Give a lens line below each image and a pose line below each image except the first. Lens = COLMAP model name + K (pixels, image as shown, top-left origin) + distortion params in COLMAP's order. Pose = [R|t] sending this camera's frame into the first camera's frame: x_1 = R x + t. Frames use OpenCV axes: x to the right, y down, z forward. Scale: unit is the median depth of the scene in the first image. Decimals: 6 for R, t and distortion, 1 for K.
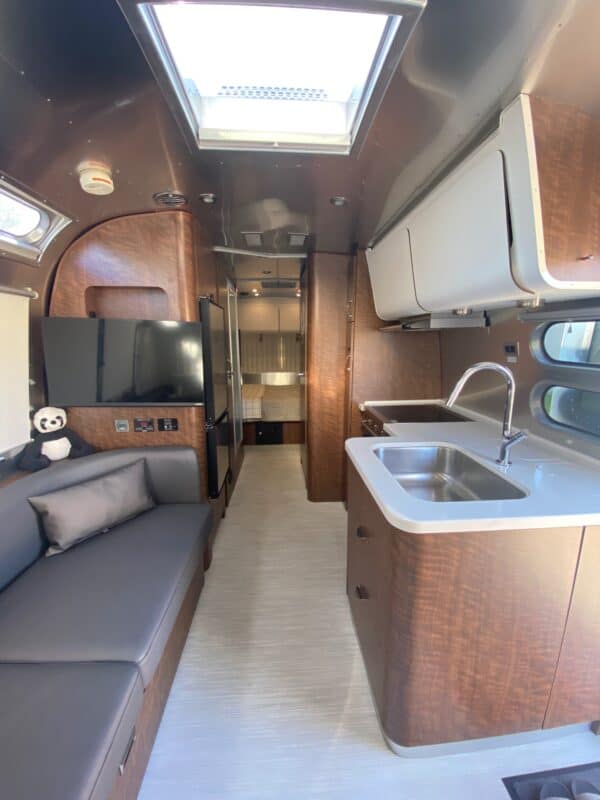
lens RADIAL K [[330.8, 0, 300.0], [0, 330.8, 400.0], [0, 0, 1]] dist [0.001850, -0.013170]
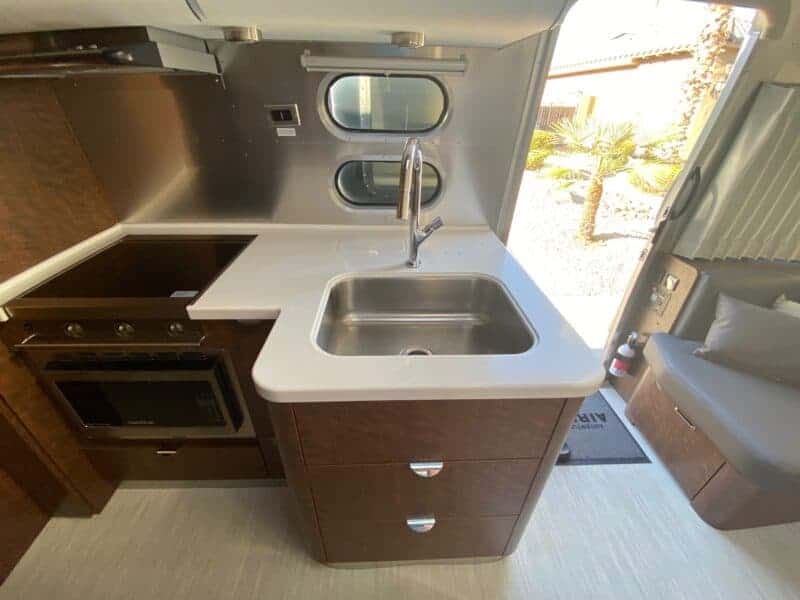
lens RADIAL K [[330.8, 0, 400.0], [0, 330.8, 300.0], [0, 0, 1]] dist [0.001850, -0.013170]
pose [[0.013569, -0.511380, 0.859248, -0.157346], [0.175624, 0.847187, 0.501429, -0.145744], [-0.984364, 0.144101, 0.101306, 0.828738]]
